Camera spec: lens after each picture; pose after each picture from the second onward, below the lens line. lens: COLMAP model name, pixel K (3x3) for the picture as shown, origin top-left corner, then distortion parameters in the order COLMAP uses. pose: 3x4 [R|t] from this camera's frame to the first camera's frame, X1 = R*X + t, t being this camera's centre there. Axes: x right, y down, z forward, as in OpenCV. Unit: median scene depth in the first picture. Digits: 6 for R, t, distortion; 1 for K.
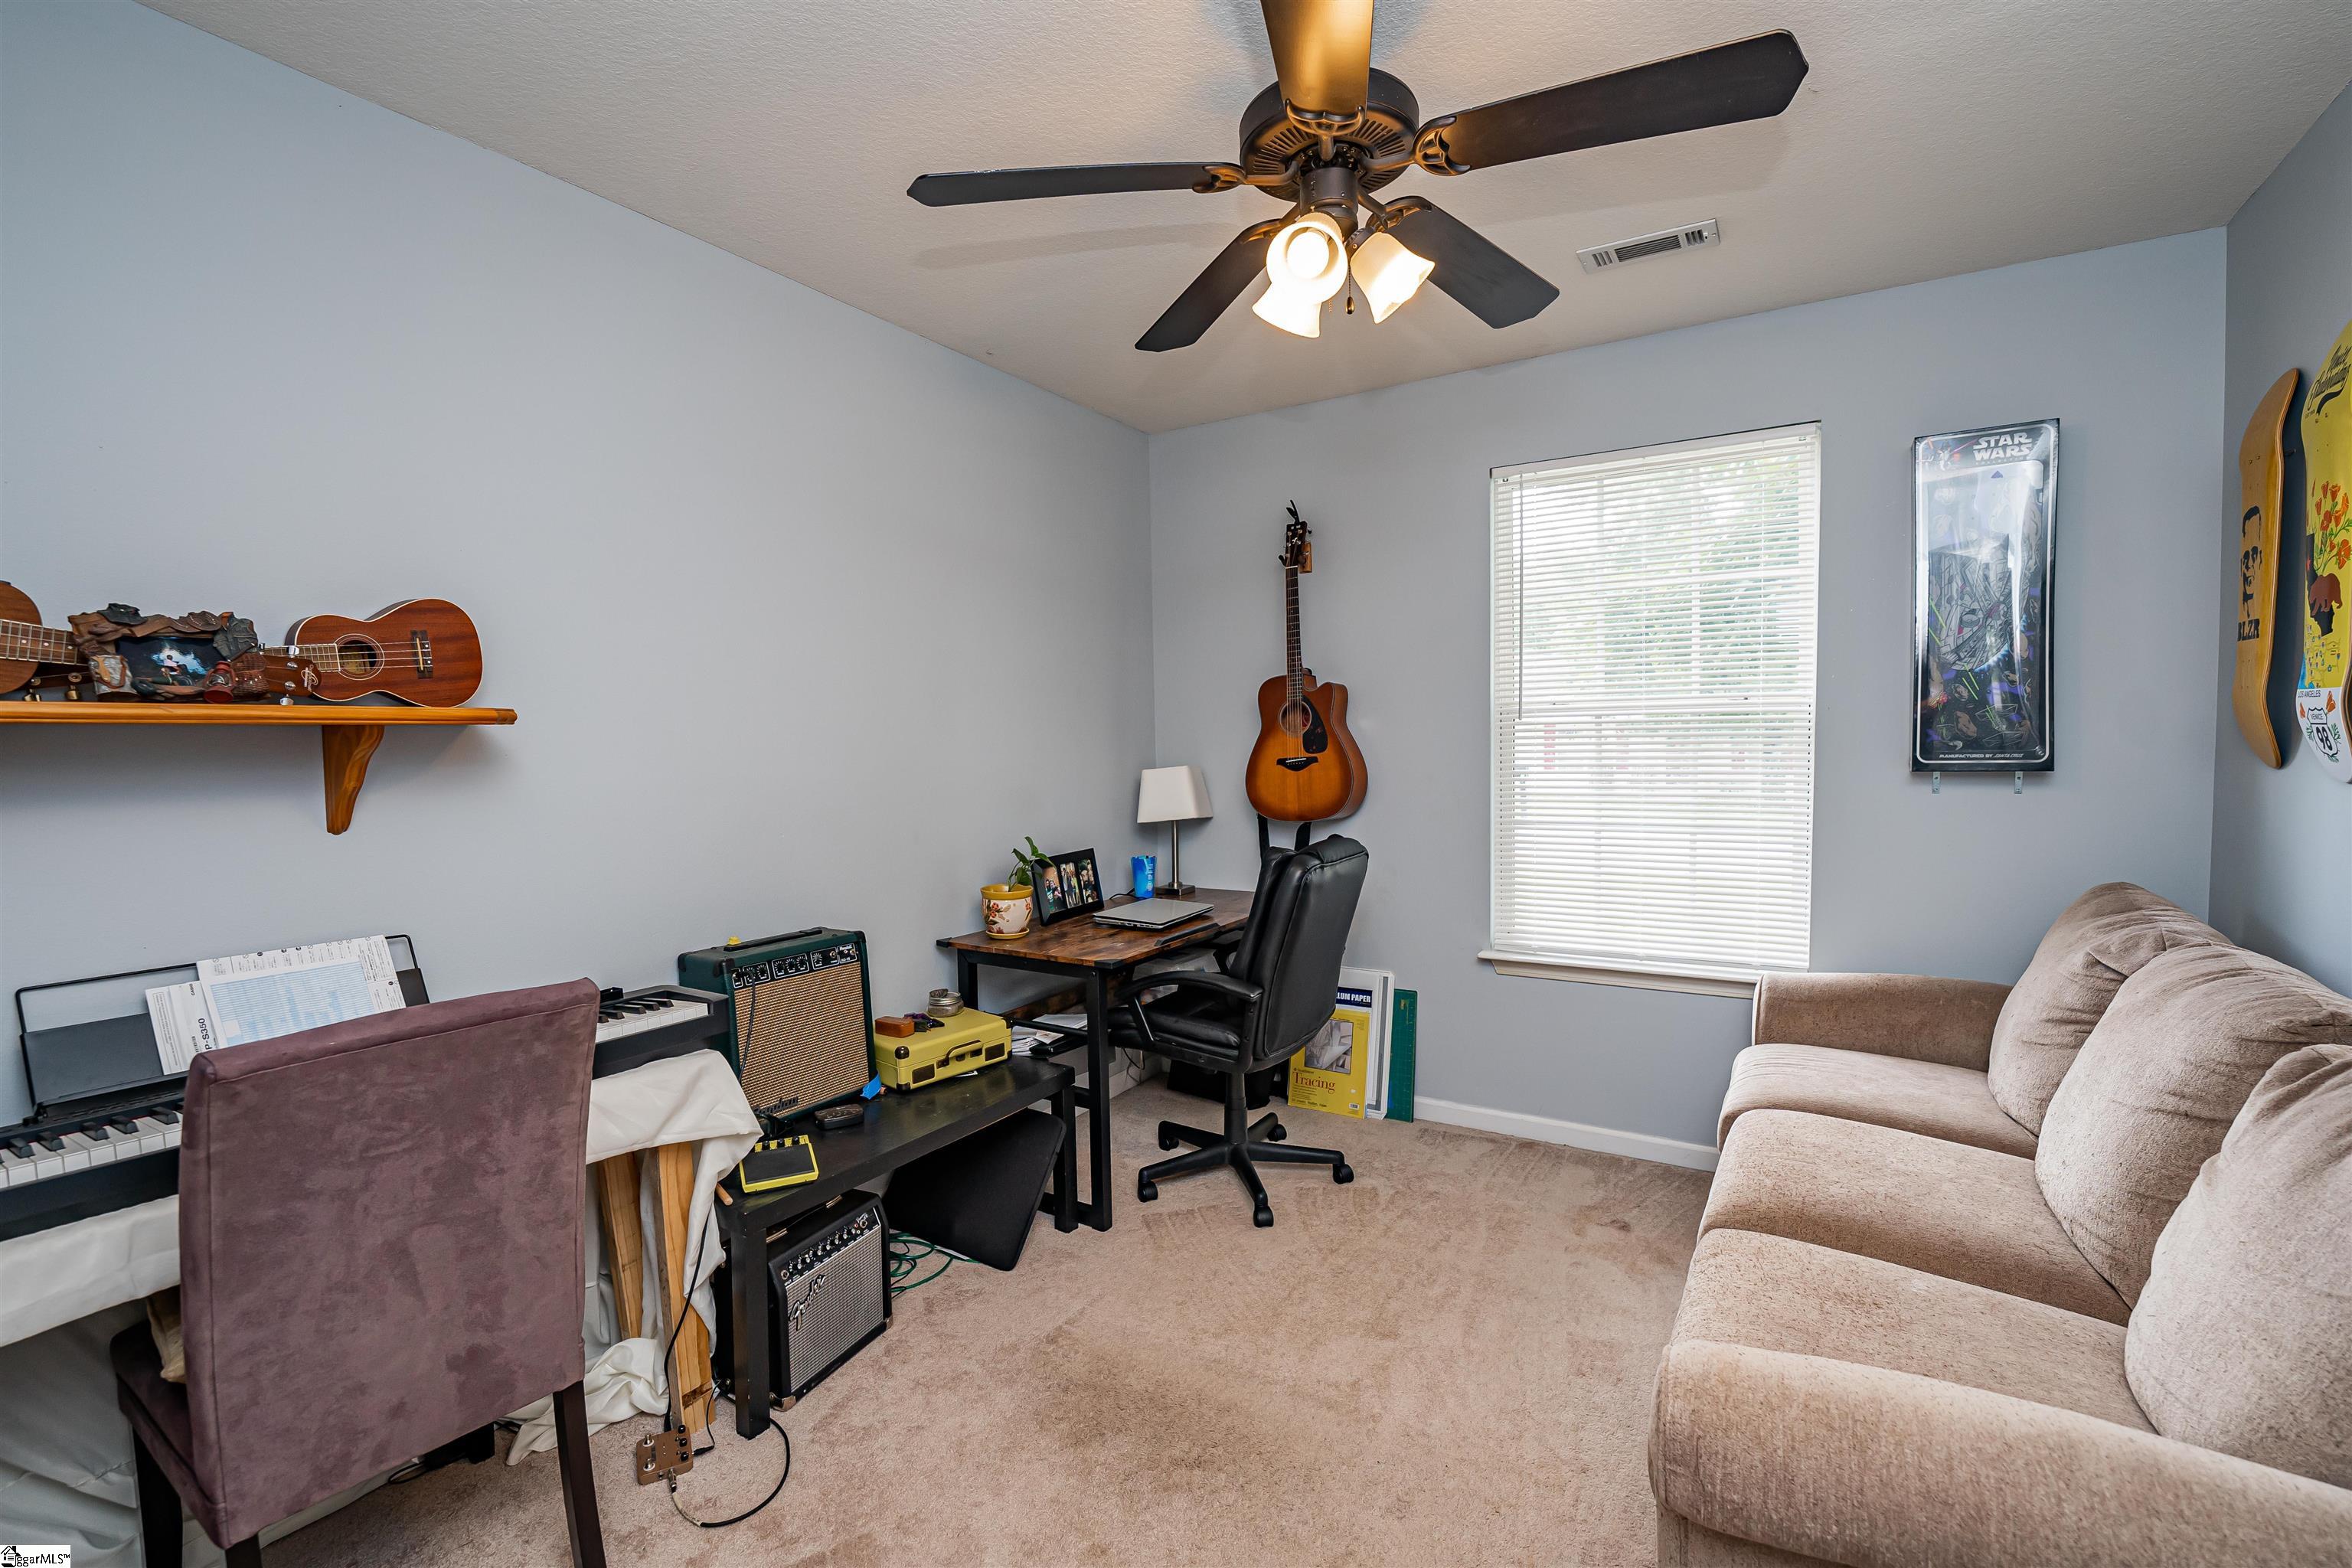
lens RADIAL K [[1023.2, 0, 1186.3], [0, 1023.2, 783.7], [0, 0, 1]] dist [-0.003136, -0.000152]
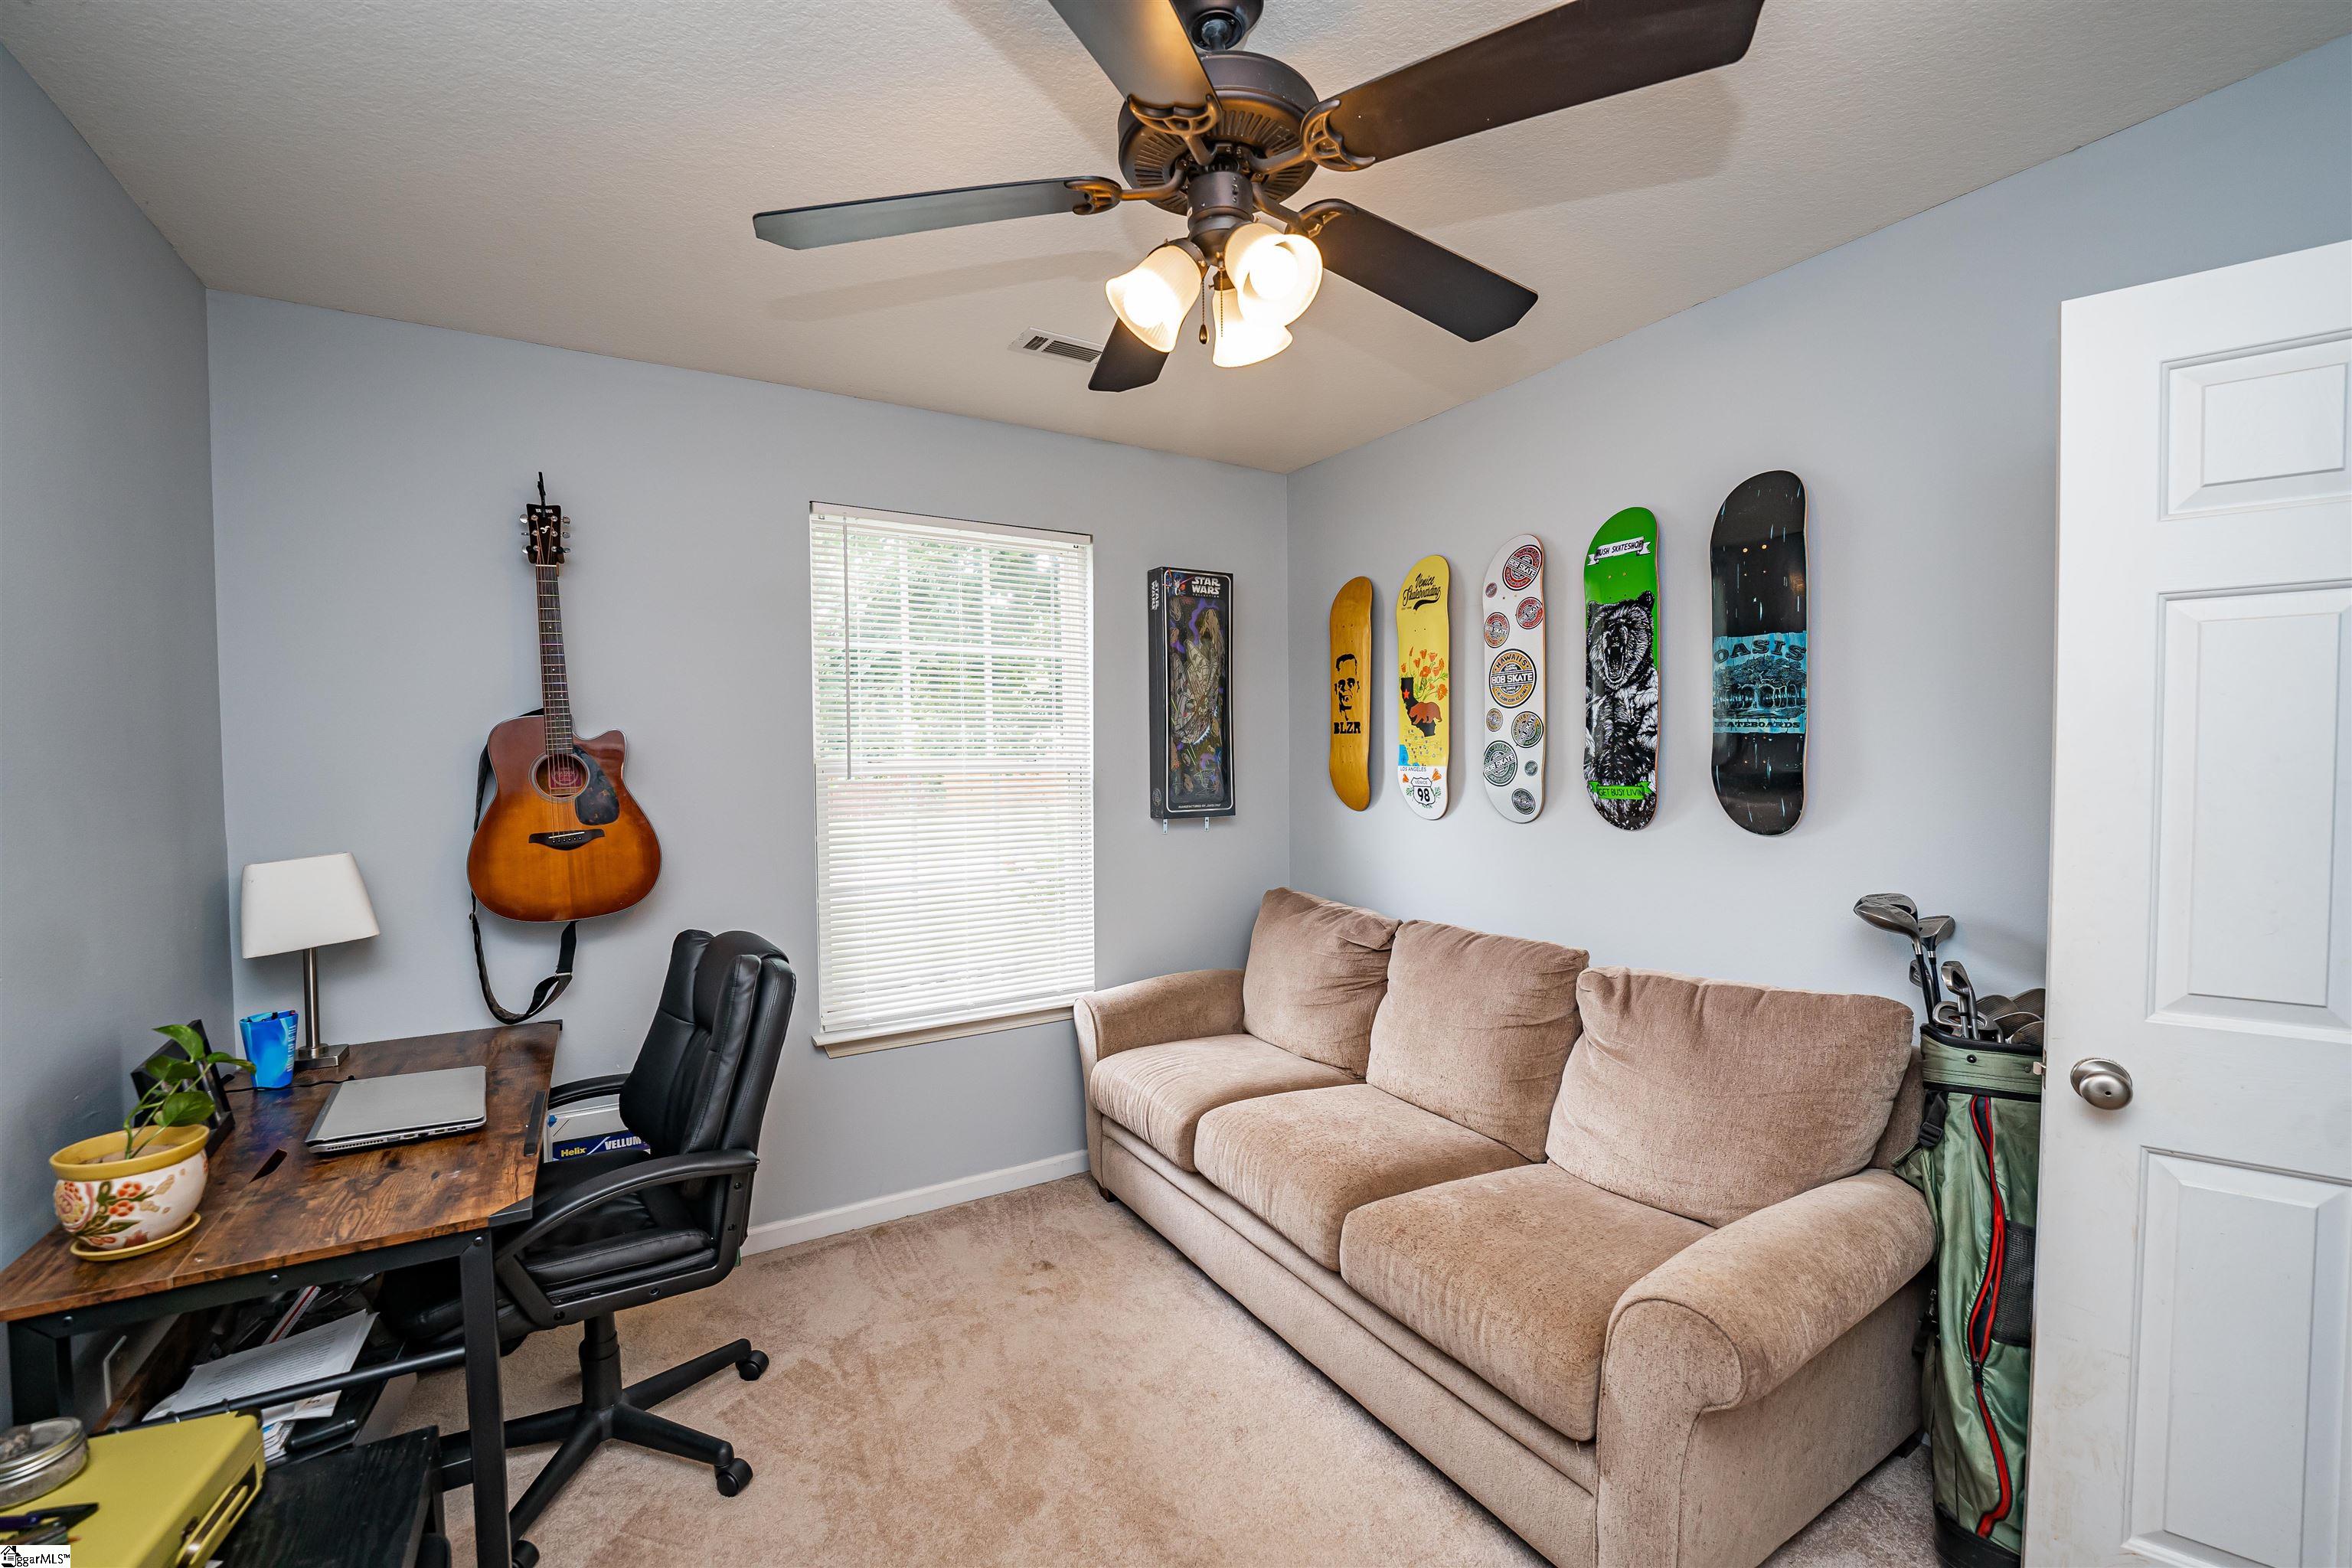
lens RADIAL K [[956.7, 0, 1177.9], [0, 956.7, 789.5], [0, 0, 1]] dist [-0.019617, 0.000750]
pose [[0.474764, -0.017567, 0.879938, -0.327115], [0.042896, 0.999074, -0.003199, -0.041093], [-0.879067, 0.039264, 0.475078, 0.364090]]
